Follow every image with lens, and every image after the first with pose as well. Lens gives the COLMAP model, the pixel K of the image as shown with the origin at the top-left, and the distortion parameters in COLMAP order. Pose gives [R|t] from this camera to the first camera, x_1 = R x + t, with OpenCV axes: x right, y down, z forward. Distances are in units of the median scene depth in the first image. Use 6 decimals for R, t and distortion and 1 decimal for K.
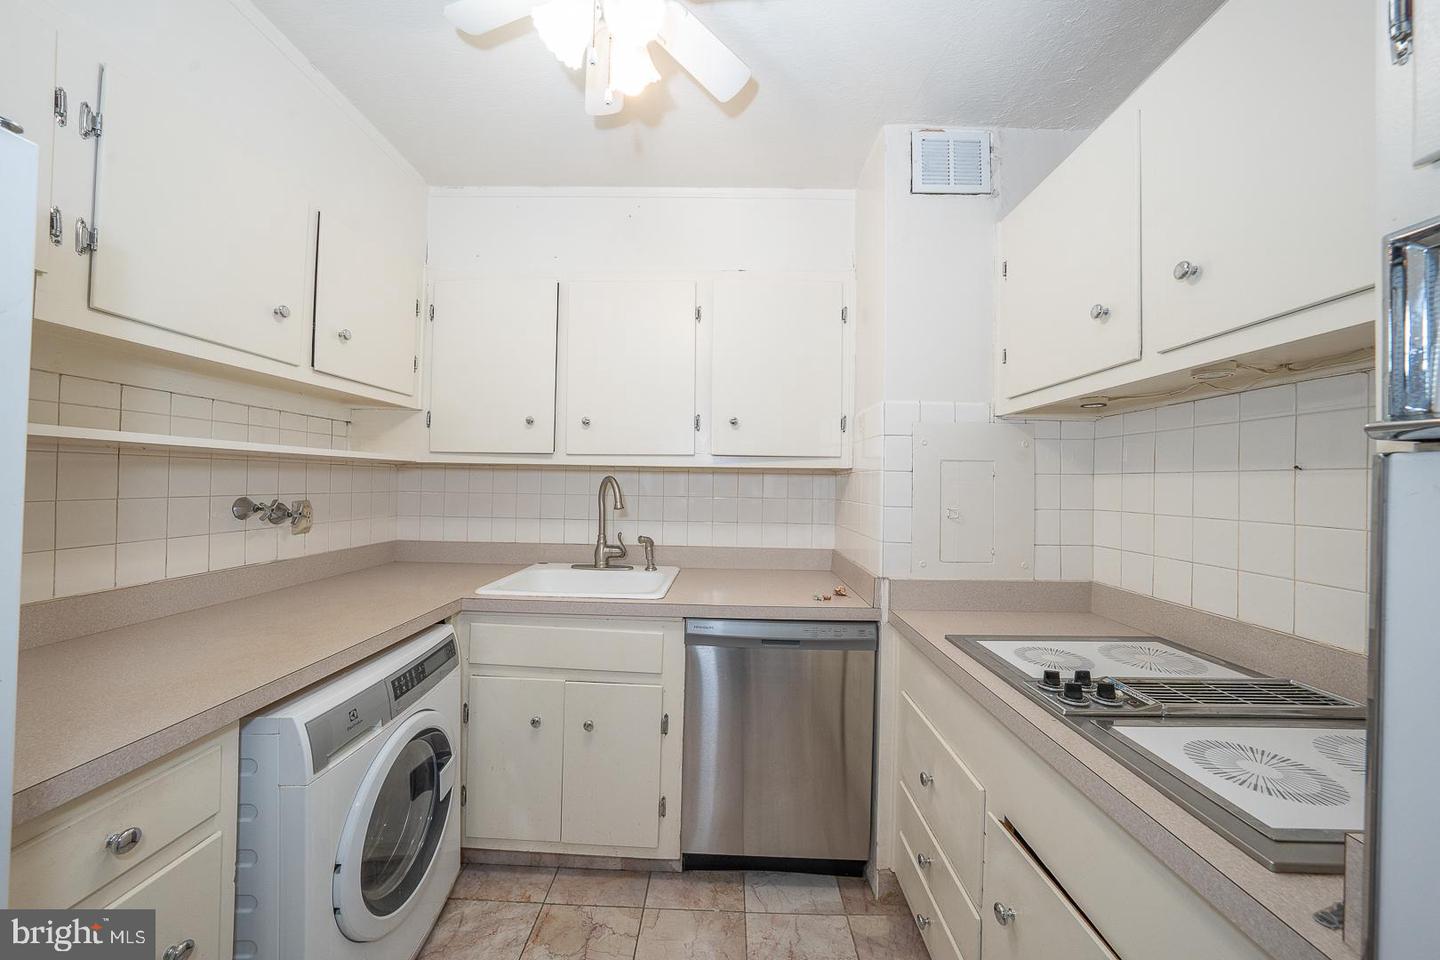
lens RADIAL K [[501.7, 0, 719.9], [0, 501.7, 478.8], [0, 0, 1]] dist [-0.009186, -0.000521]
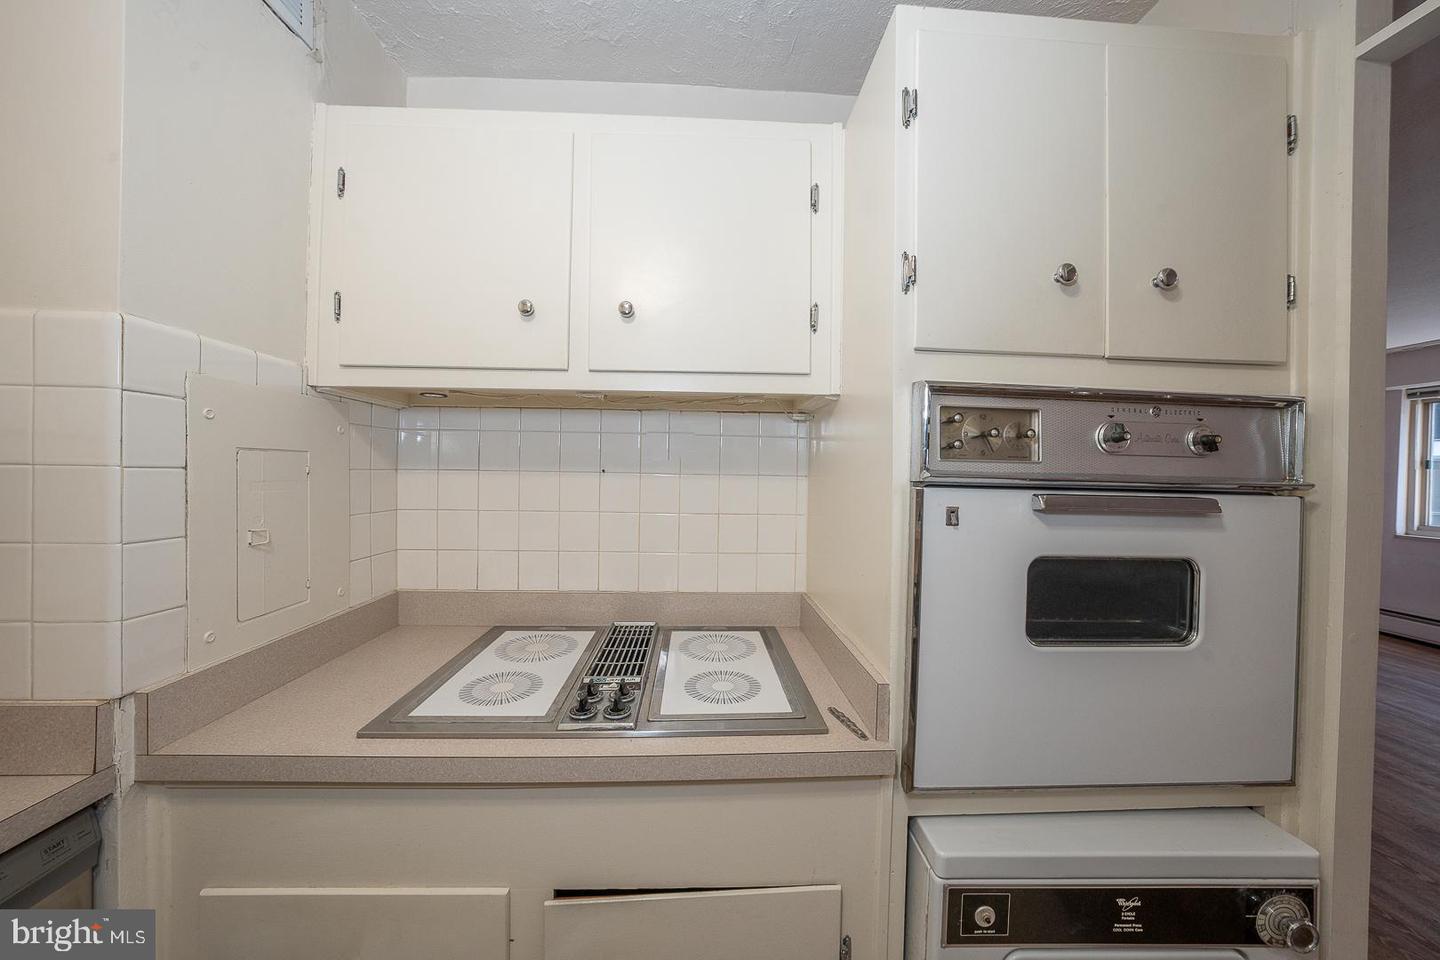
lens RADIAL K [[501.7, 0, 718.8], [0, 501.7, 478.7], [0, 0, 1]] dist [-0.009186, -0.000521]
pose [[-0.070428, -0.036092, 0.996864, -0.170656], [-0.025745, 0.999078, 0.034354, -0.037620], [-0.997185, -0.023245, -0.071292, 0.506252]]
